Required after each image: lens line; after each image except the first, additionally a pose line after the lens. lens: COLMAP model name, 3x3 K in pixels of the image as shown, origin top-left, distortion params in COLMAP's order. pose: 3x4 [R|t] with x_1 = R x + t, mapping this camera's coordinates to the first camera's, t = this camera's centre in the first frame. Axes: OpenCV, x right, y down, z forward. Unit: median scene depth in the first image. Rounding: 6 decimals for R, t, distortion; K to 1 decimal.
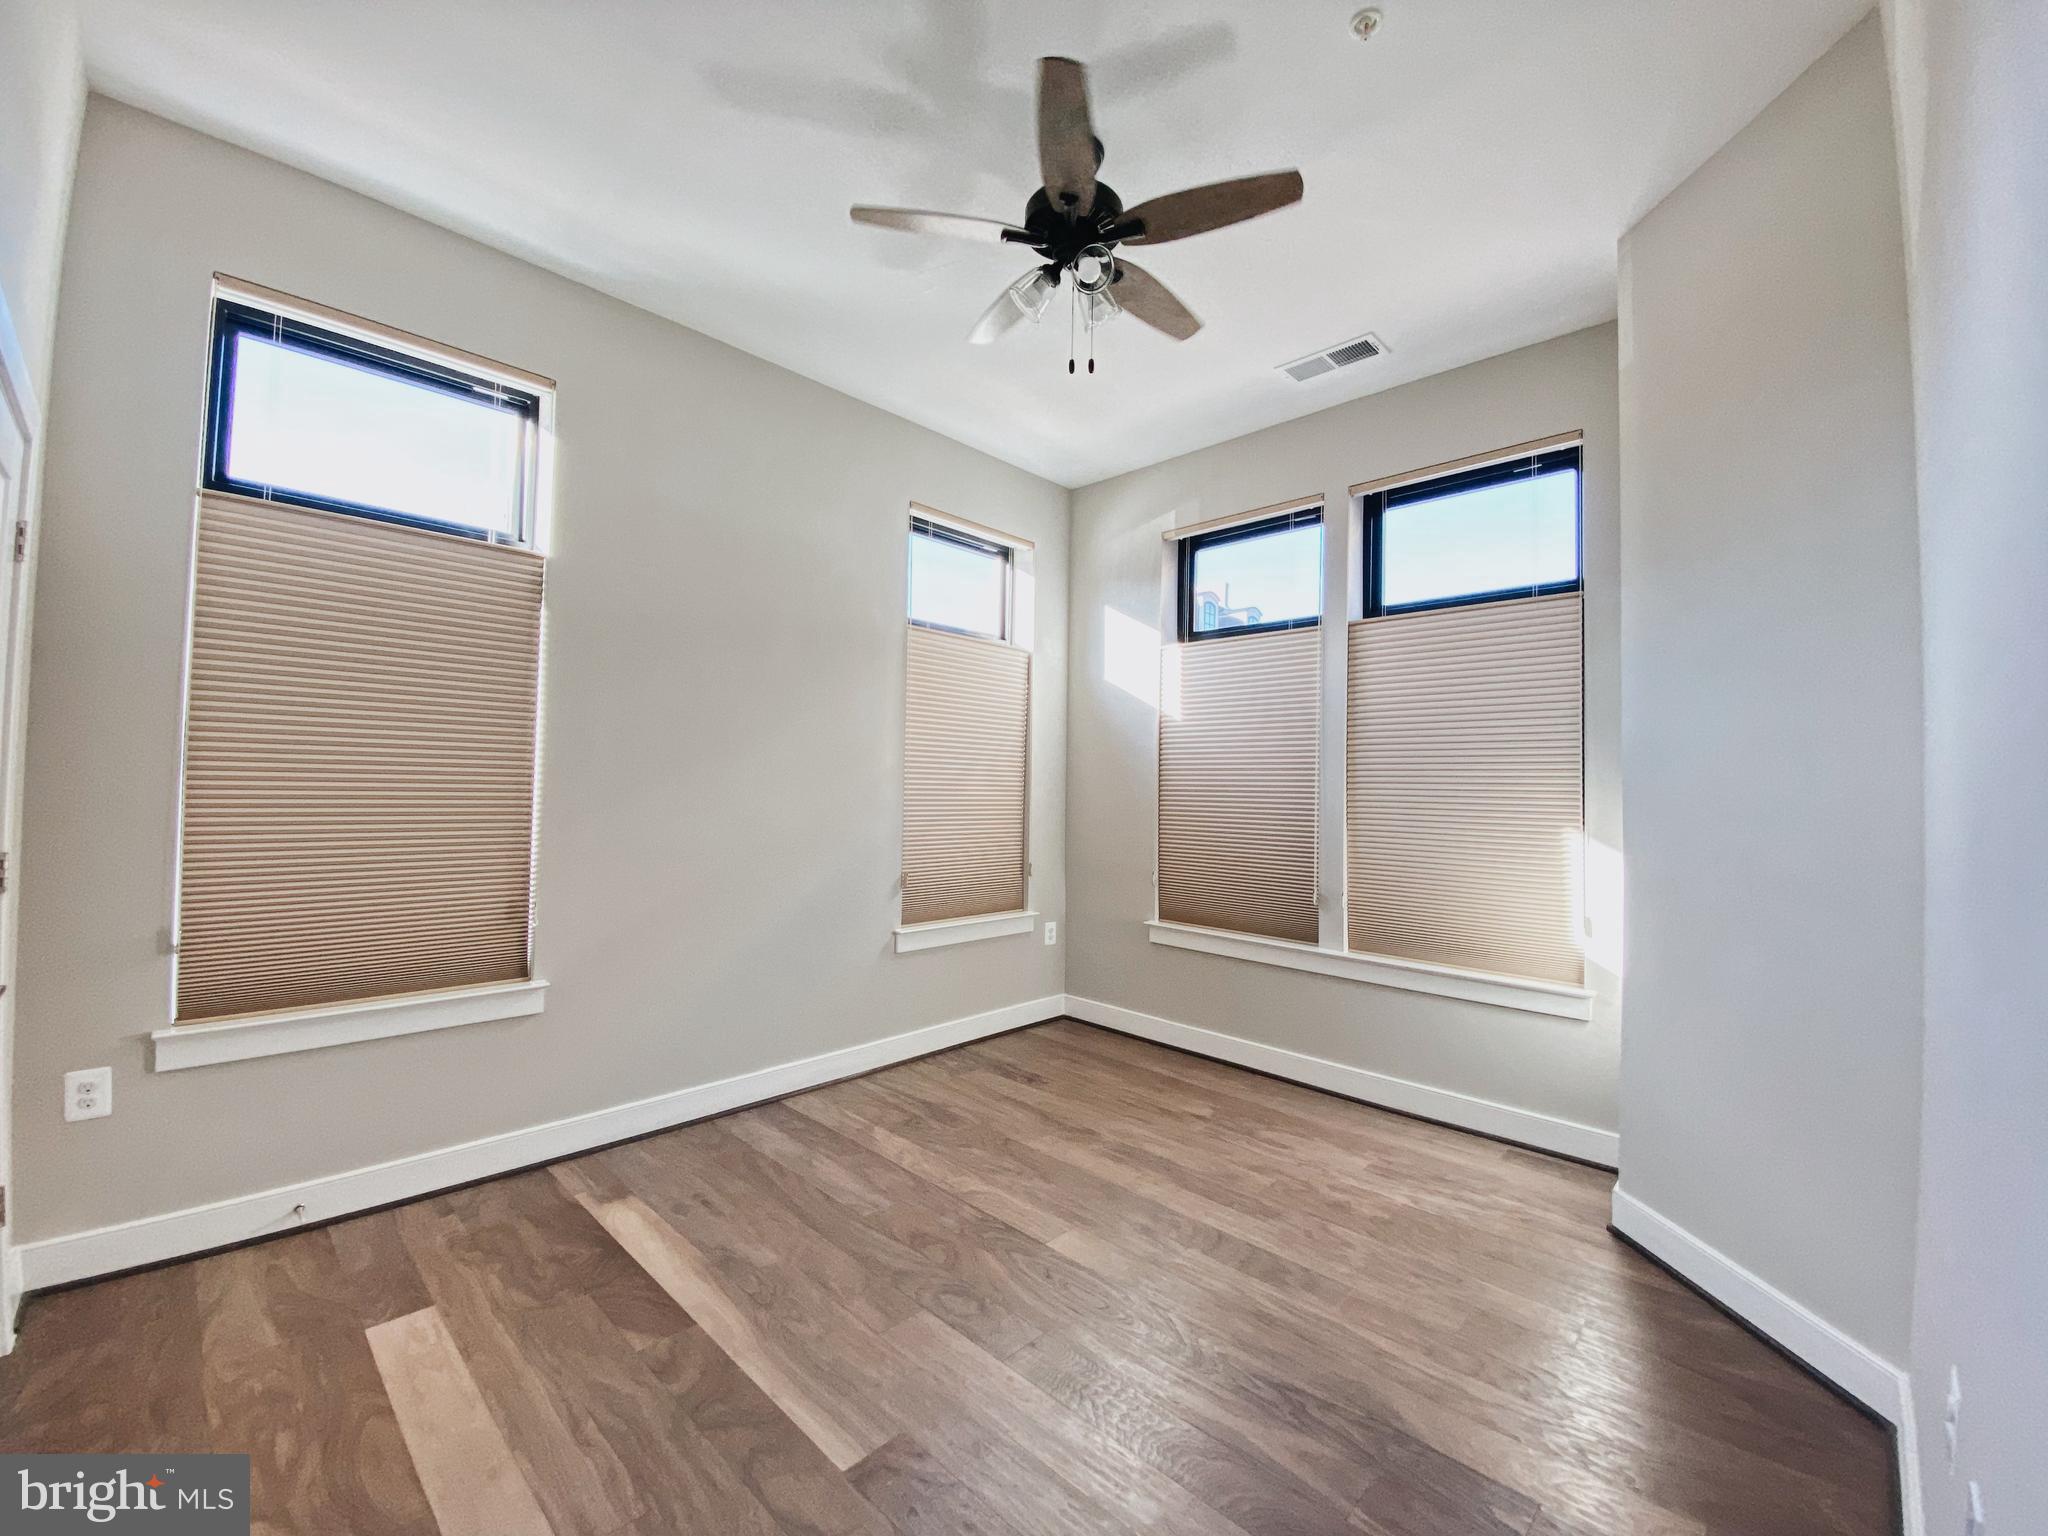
lens RADIAL K [[827.0, 0, 1021.5], [0, 827.0, 761.6], [0, 0, 1]] dist [0.023392, -0.018870]
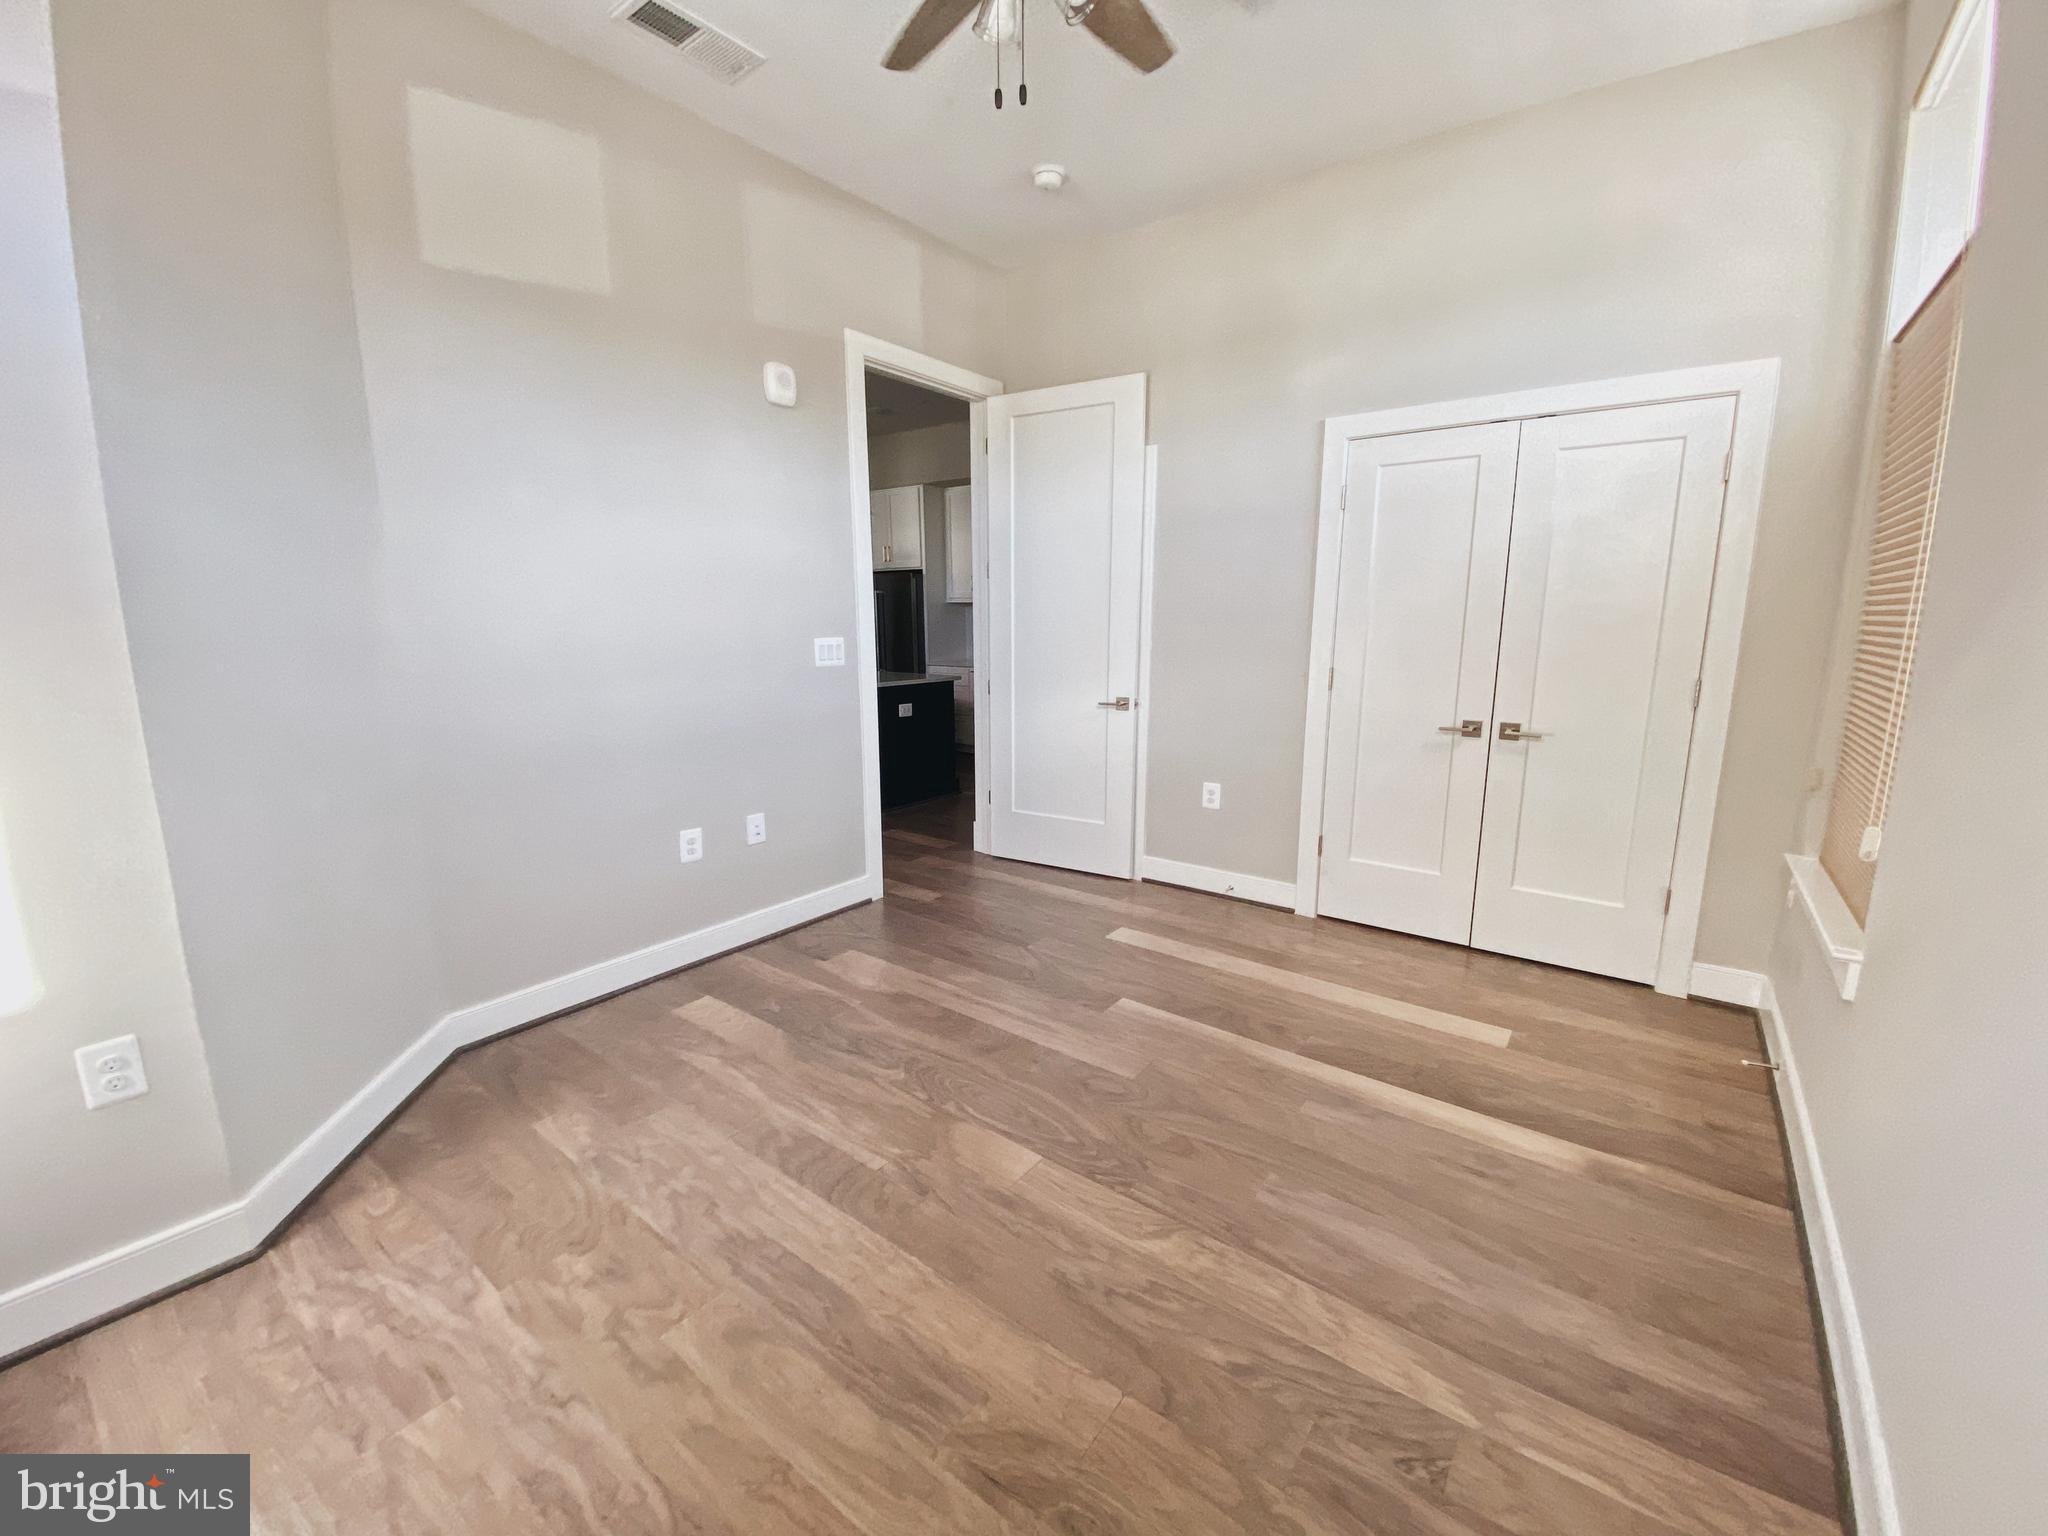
lens RADIAL K [[827.0, 0, 1021.5], [0, 827.0, 761.6], [0, 0, 1]] dist [0.023392, -0.018870]
pose [[-0.992836, 0.004262, -0.119405, 0.123569], [-0.013149, 0.989395, 0.144651, 0.032985], [0.118756, 0.145185, -0.982252, 1.445330]]
